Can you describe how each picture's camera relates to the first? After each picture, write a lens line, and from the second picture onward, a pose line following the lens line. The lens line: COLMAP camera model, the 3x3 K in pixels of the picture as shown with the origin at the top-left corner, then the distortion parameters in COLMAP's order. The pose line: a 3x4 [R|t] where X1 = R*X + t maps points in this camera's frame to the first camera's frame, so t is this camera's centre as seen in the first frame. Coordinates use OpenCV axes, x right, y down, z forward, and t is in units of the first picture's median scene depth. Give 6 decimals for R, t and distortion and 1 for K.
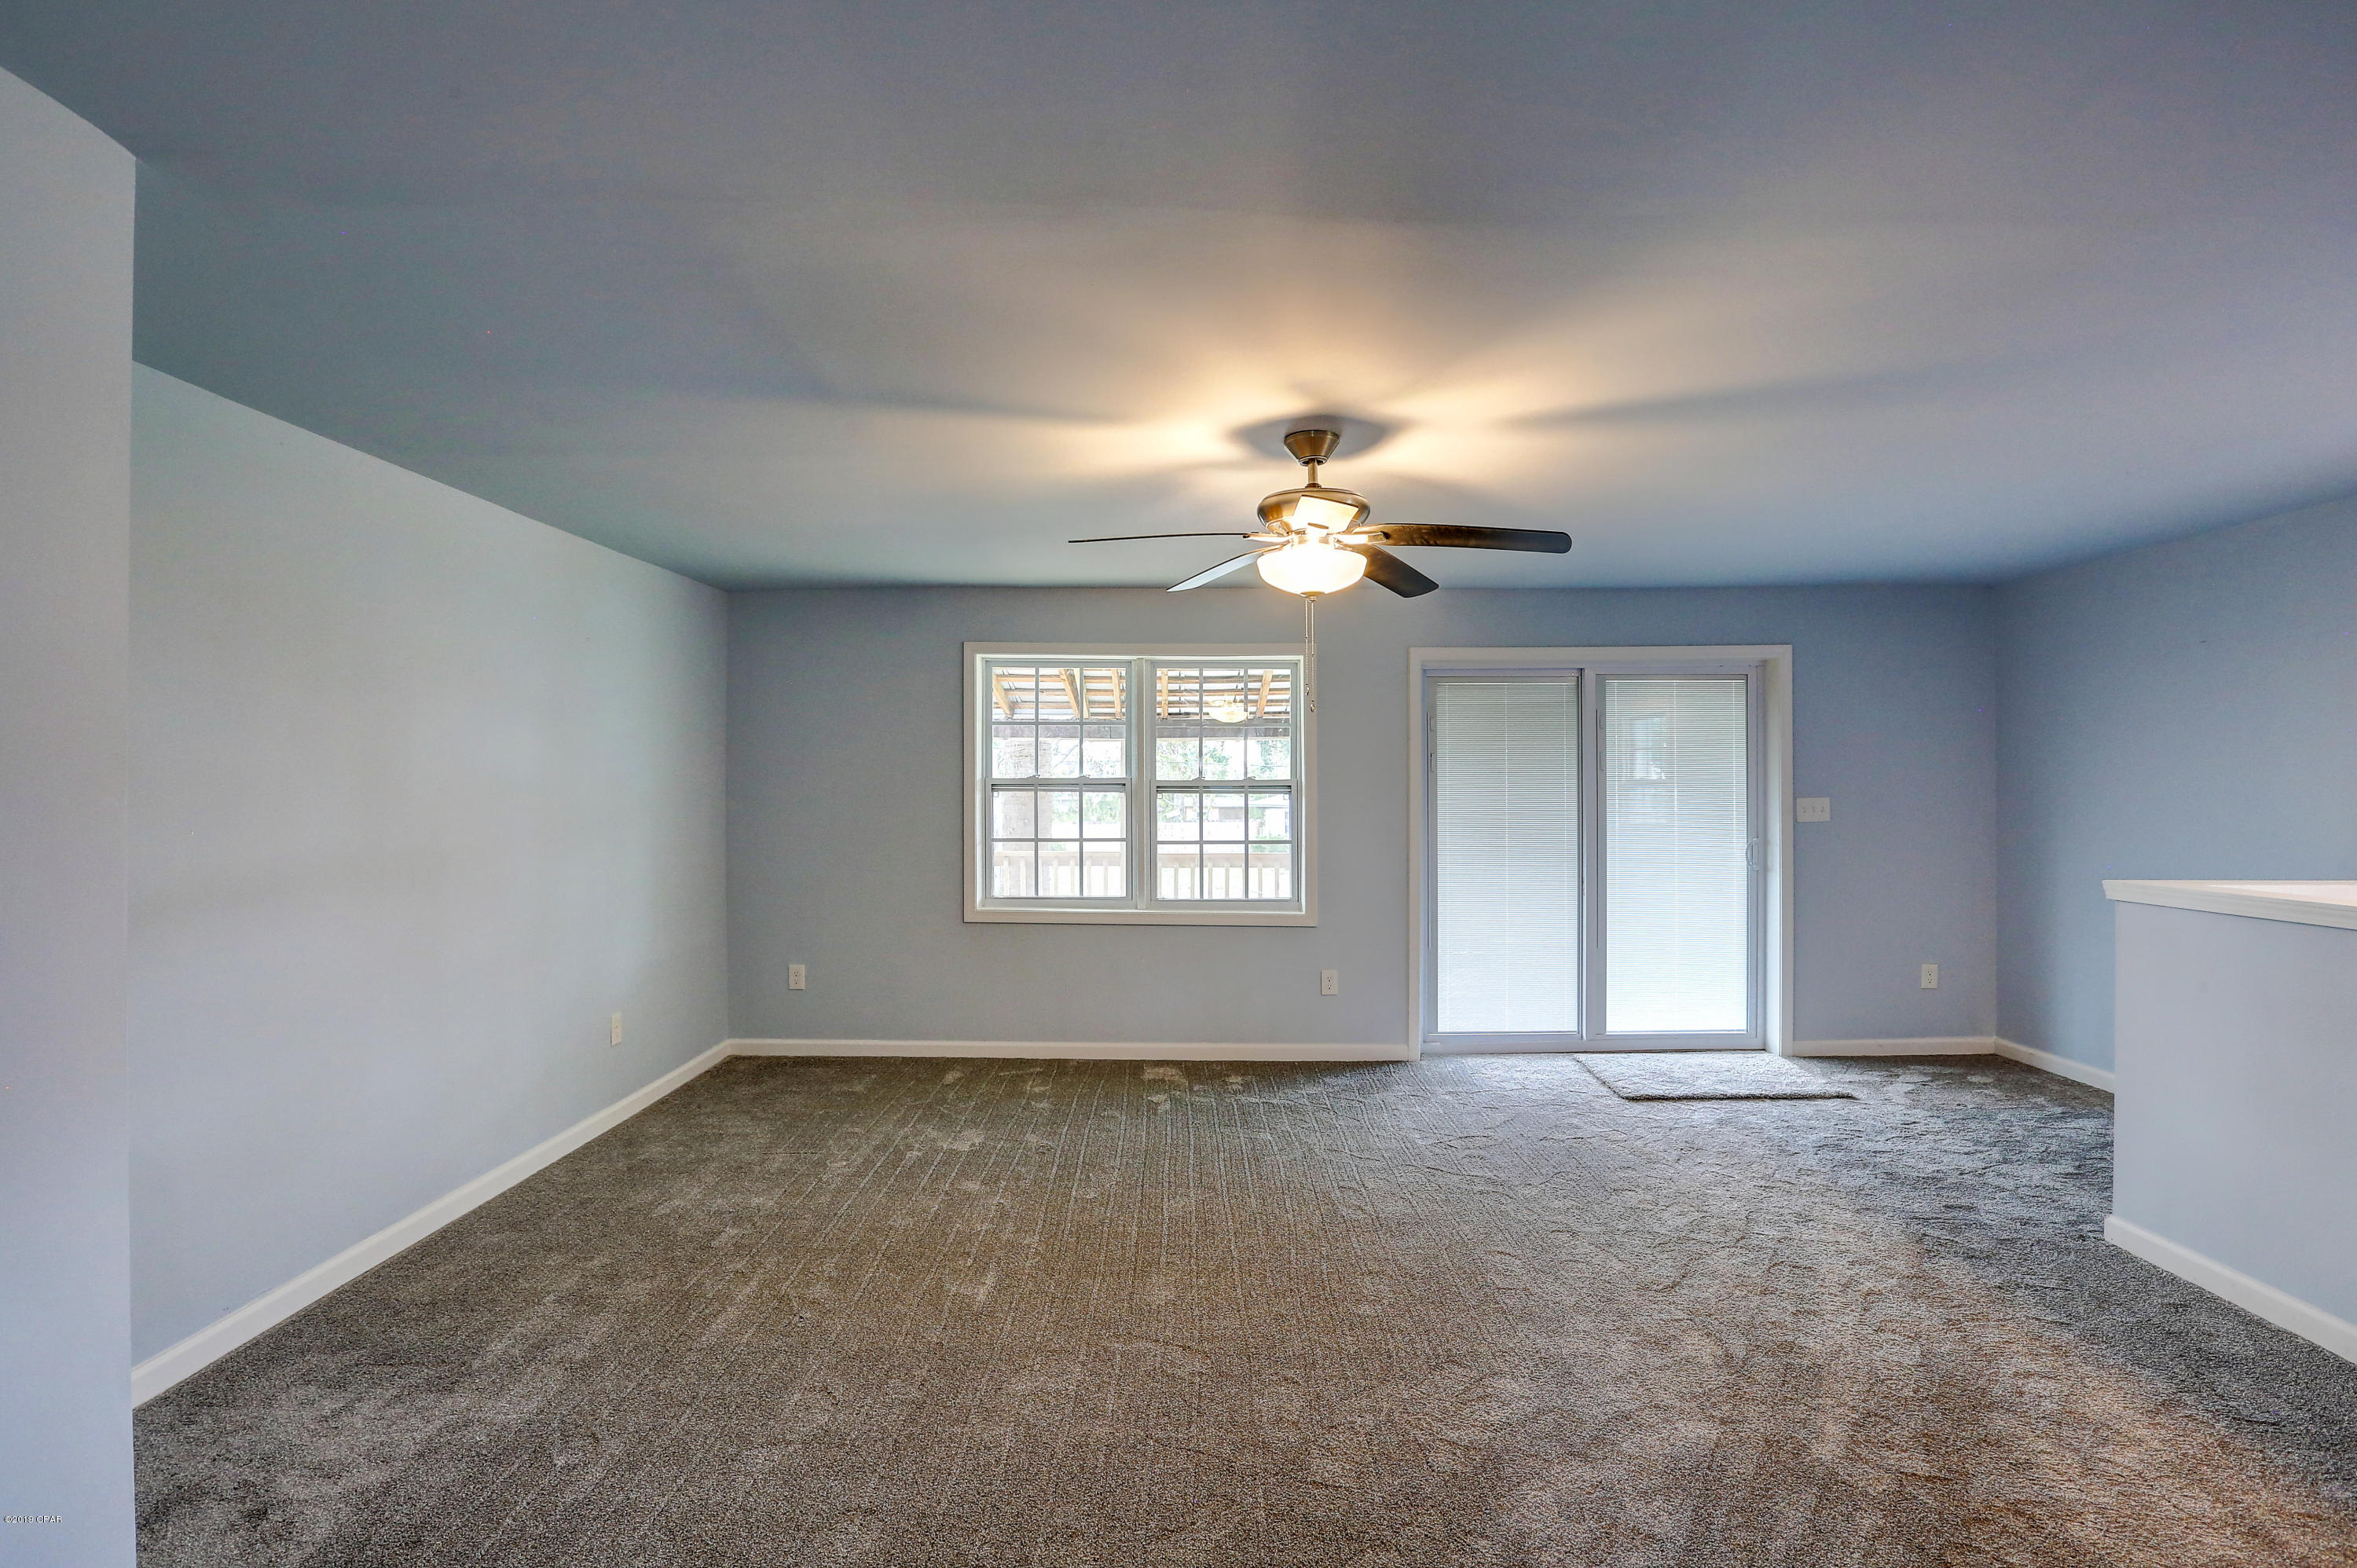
lens RADIAL K [[1087.0, 0, 1183.8], [0, 1087.0, 782.9], [0, 0, 1]] dist [-0.042101, 0.017310]
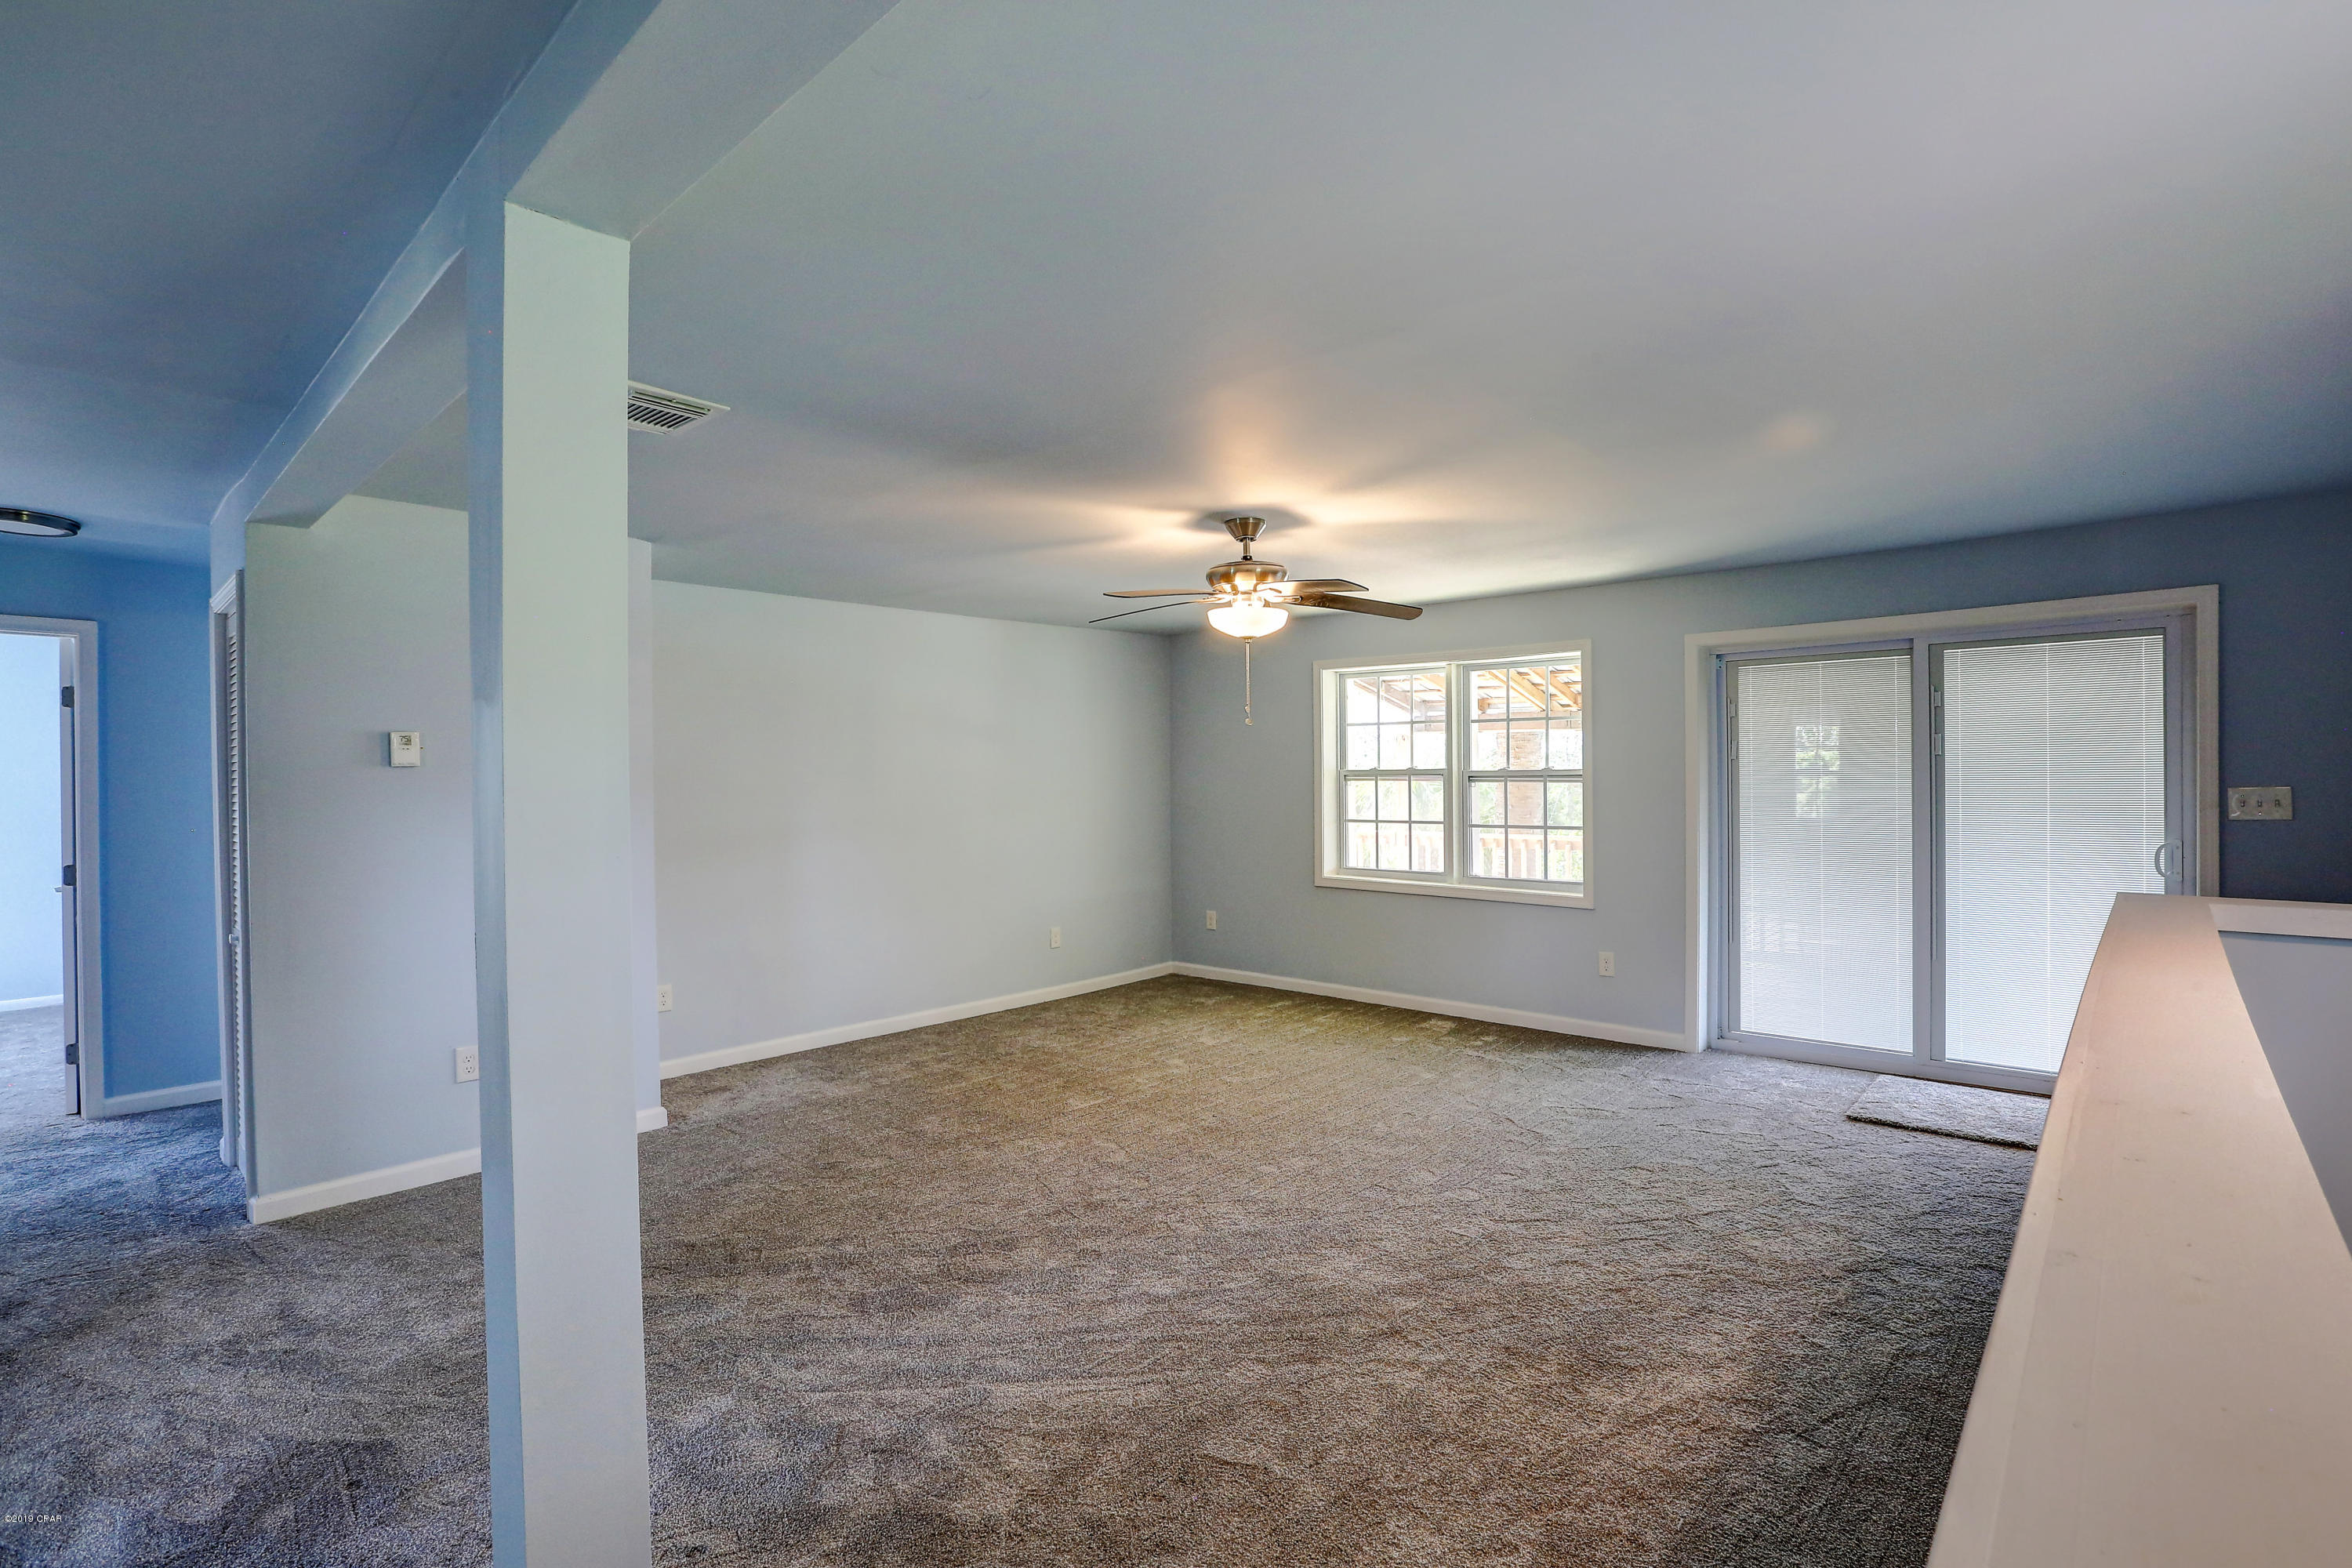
lens RADIAL K [[1084.8, 0, 1181.3], [0, 1084.8, 782.9], [0, 0, 1]] dist [-0.042101, 0.017310]
pose [[0.754962, -0.000612, -0.655768, 0.494597], [0.009549, 0.999904, 0.010060, -0.003502], [0.655699, -0.013856, 0.754895, -0.040085]]
